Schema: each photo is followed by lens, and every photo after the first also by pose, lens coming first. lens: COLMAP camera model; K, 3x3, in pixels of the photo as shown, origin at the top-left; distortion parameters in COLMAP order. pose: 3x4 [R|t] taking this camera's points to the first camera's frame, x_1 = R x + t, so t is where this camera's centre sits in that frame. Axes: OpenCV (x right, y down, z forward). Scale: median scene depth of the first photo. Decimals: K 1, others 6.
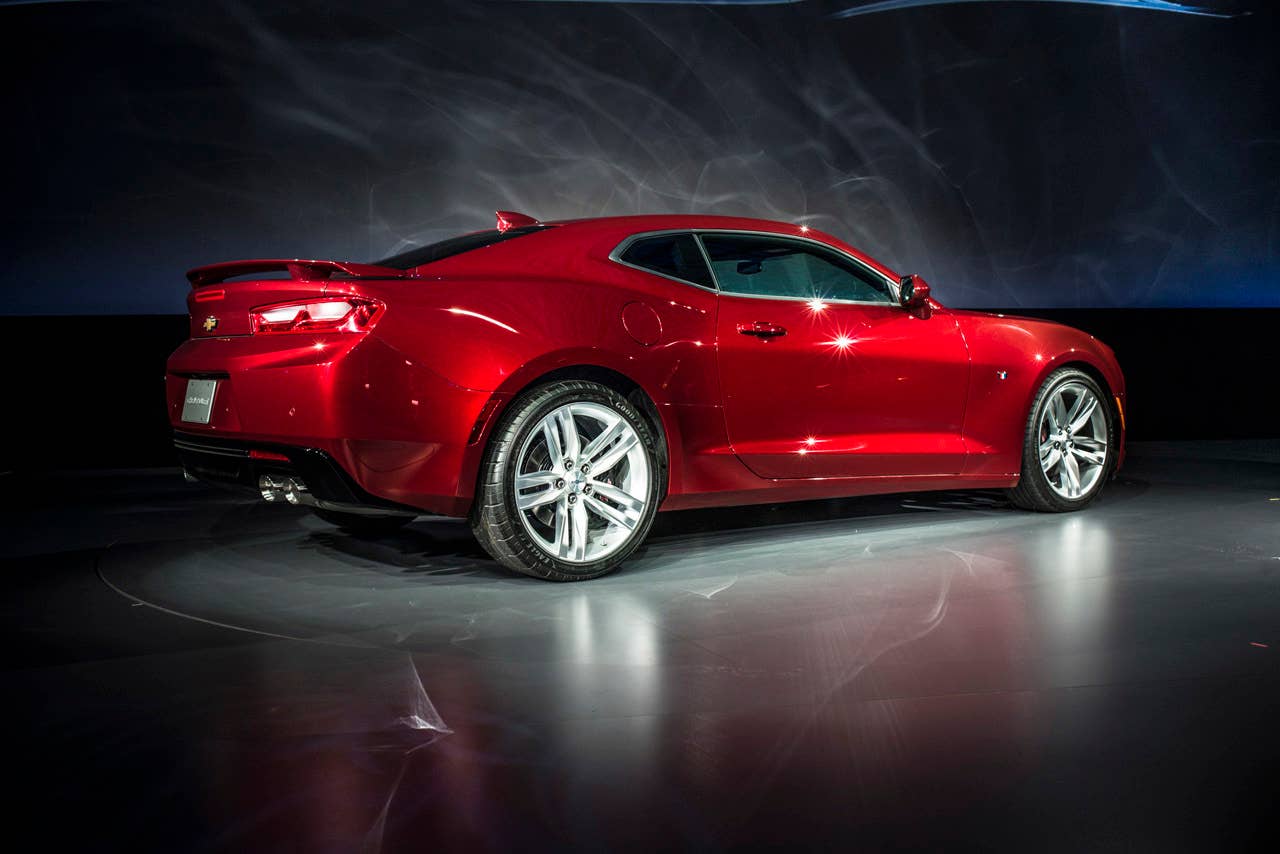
lens RADIAL K [[1312.0, 0, 643.5], [0, 1312.0, 423.9], [0, 0, 1]] dist [-0.051434, 0.000000]
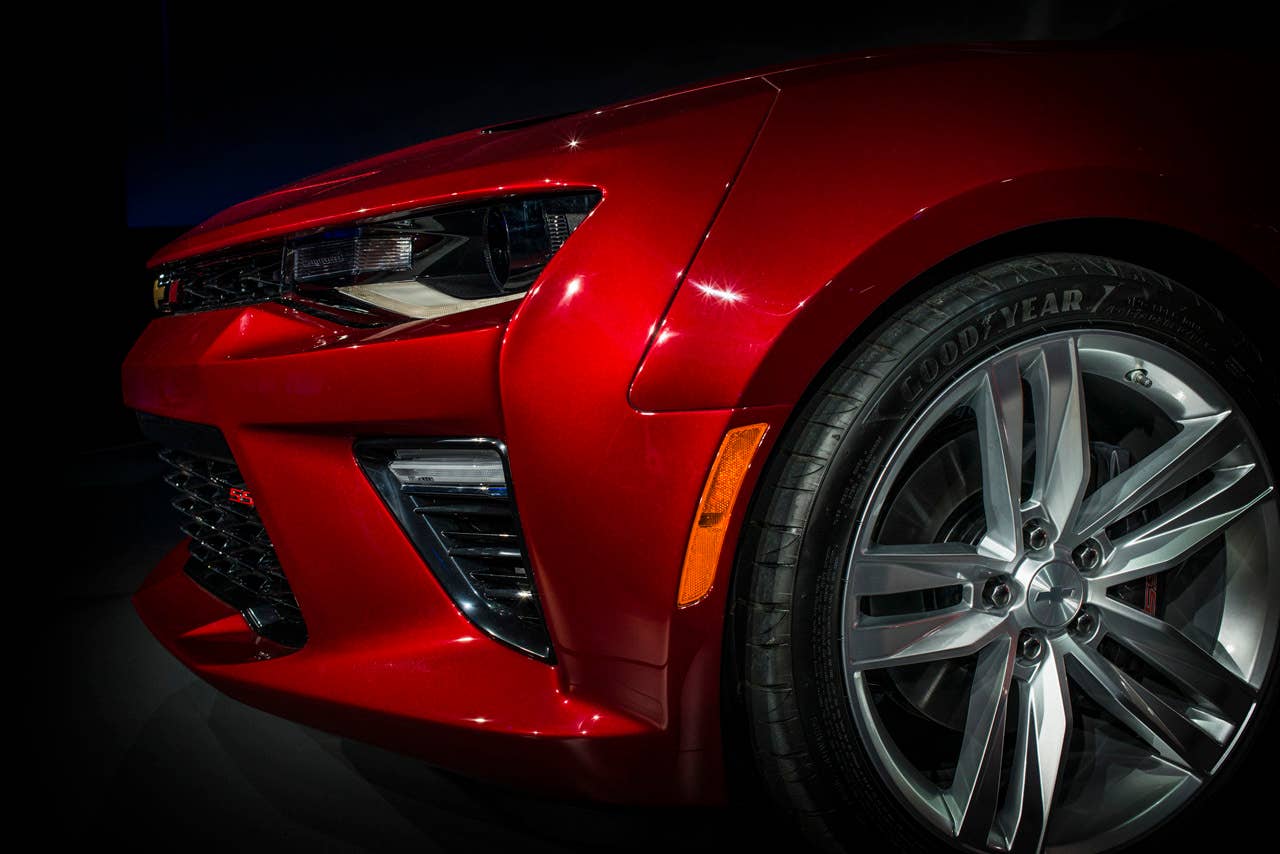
lens RADIAL K [[1312.0, 0, 643.8], [0, 1312.0, 434.4], [0, 0, 1]] dist [-0.051434, 0.000000]
pose [[0.951636, 0.145512, -0.270584, -0.059808], [-0.145525, 0.989150, 0.020130, 0.014327], [0.270577, 0.020220, 0.962486, 0.634073]]
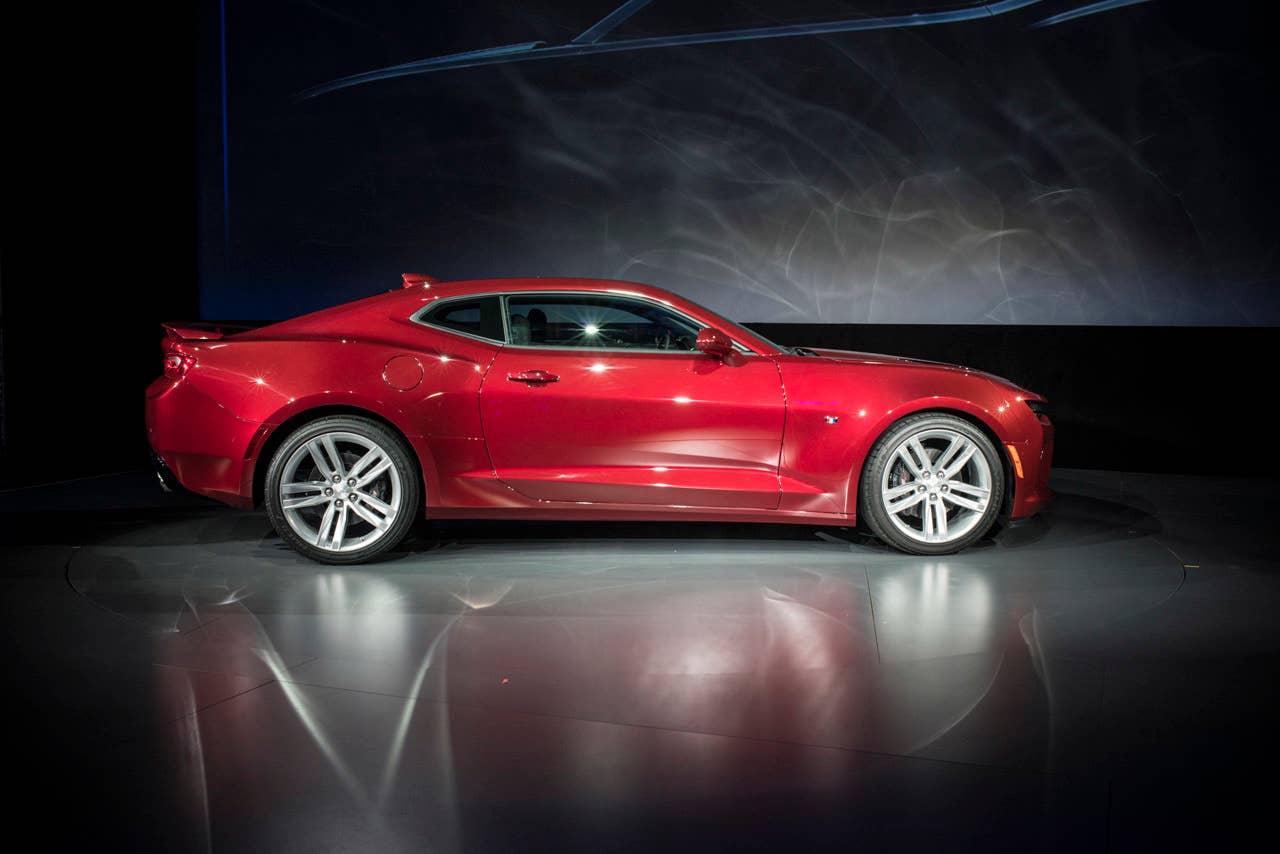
lens RADIAL K [[1312.0, 0, 625.0], [0, 1312.0, 429.2], [0, 0, 1]] dist [-0.051434, 0.000000]
pose [[0.854867, 0.059829, -0.515385, 0.811287], [-0.042498, 0.998066, 0.045371, -0.084687], [0.517103, -0.016883, 0.855757, 0.008892]]
